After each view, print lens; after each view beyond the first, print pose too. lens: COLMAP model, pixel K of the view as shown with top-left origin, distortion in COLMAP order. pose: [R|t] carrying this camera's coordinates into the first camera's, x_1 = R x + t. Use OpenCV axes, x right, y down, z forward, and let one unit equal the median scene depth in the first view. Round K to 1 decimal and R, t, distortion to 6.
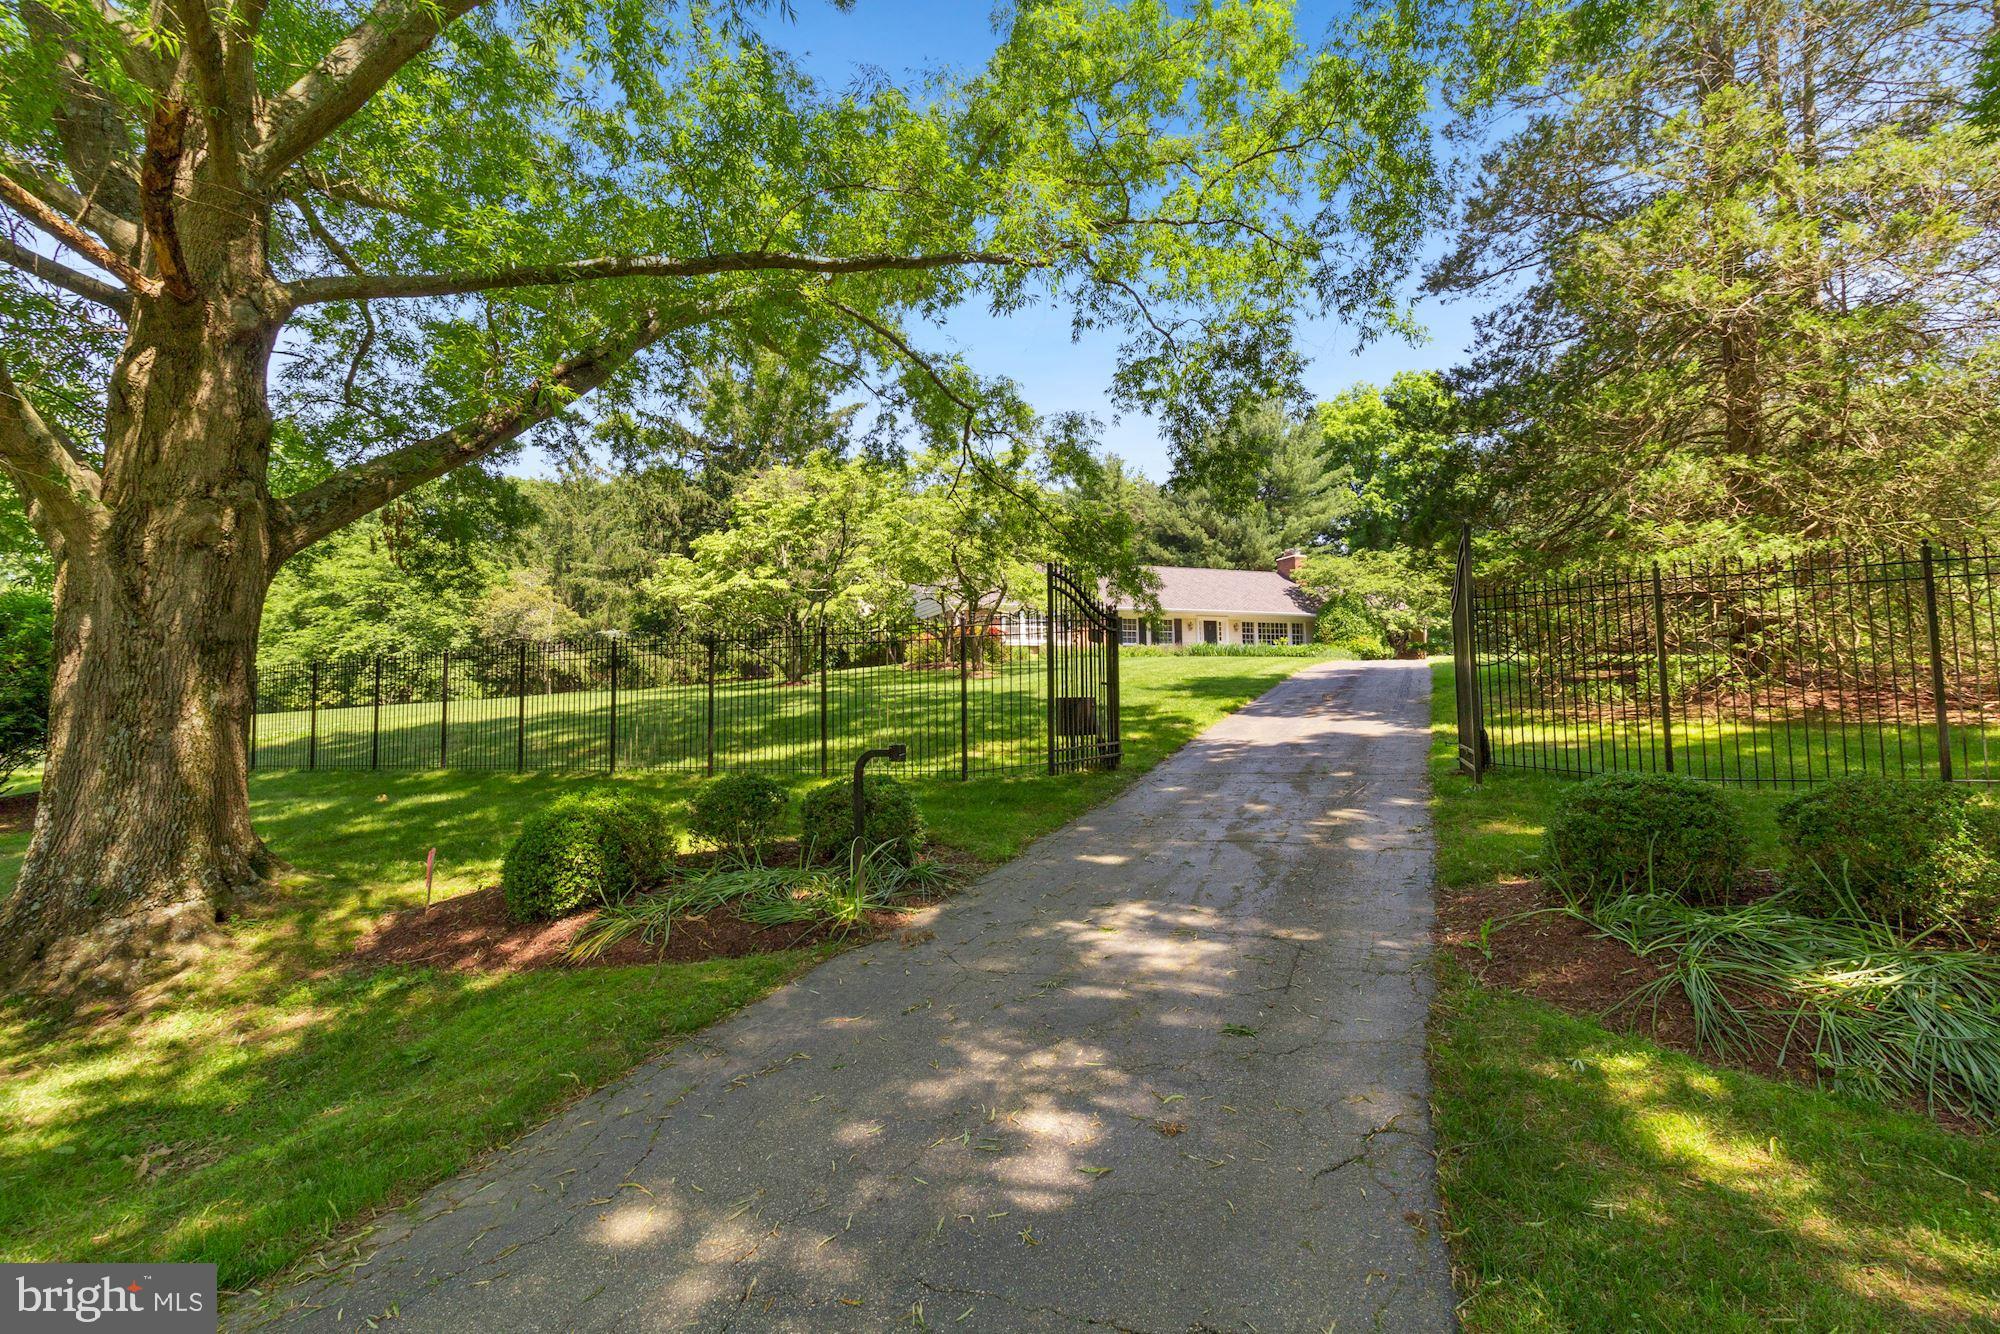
lens RADIAL K [[926.7, 0, 1000.0], [0, 926.7, 667.0], [0, 0, 1]] dist [0.002499, 0.000586]
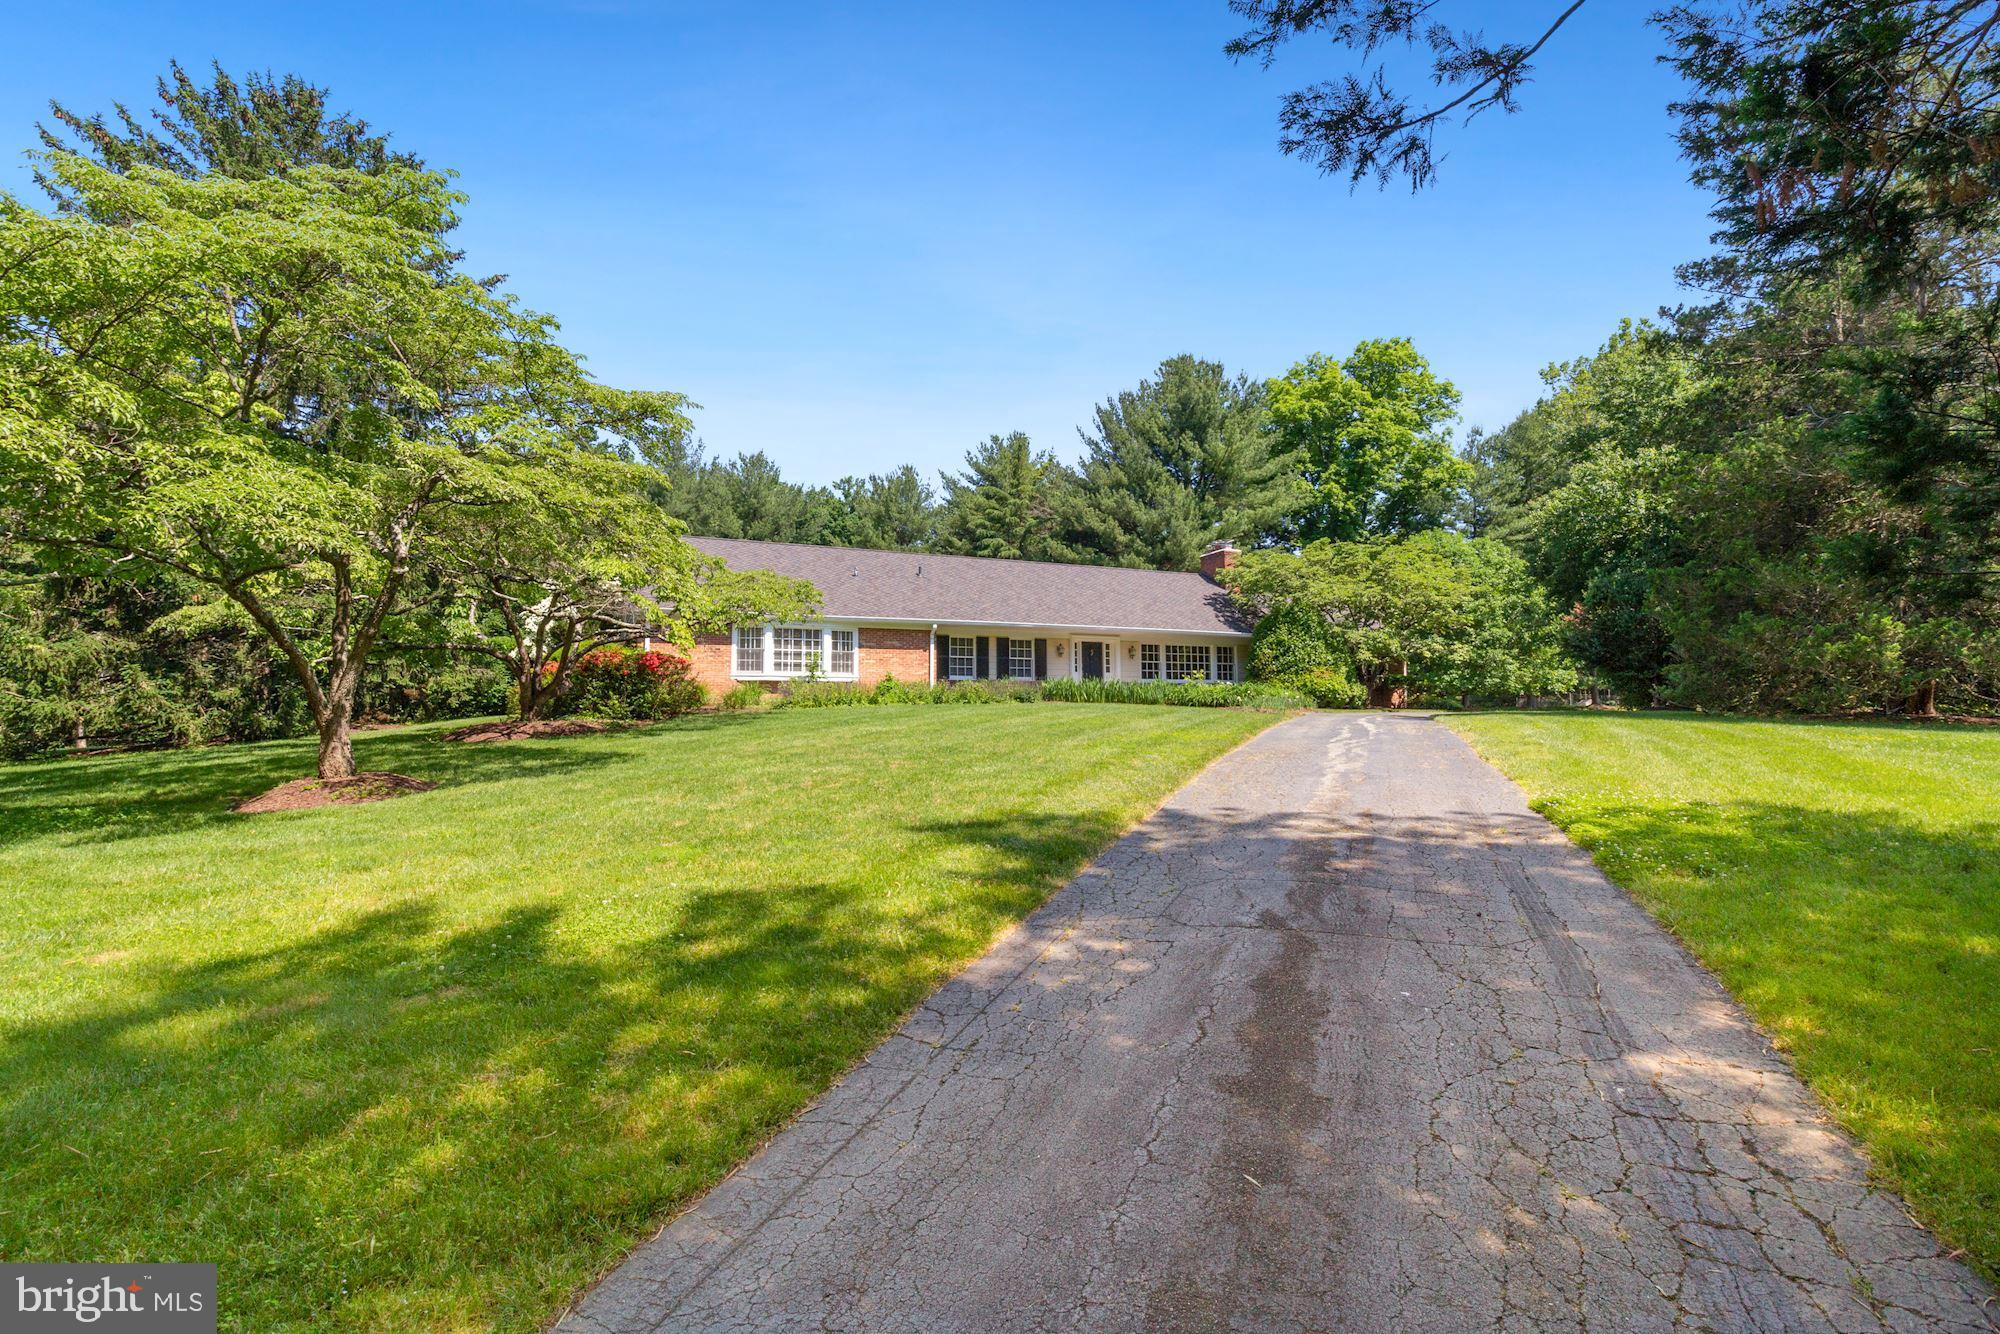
lens RADIAL K [[926.7, 0, 1000.0], [0, 926.7, 667.0], [0, 0, 1]] dist [0.002499, 0.000586]
pose [[0.999042, 0.010877, 0.042386, 0.120965], [-0.010223, 0.999826, -0.015621, -0.019232], [-0.042549, 0.015172, 0.998979, 0.312203]]
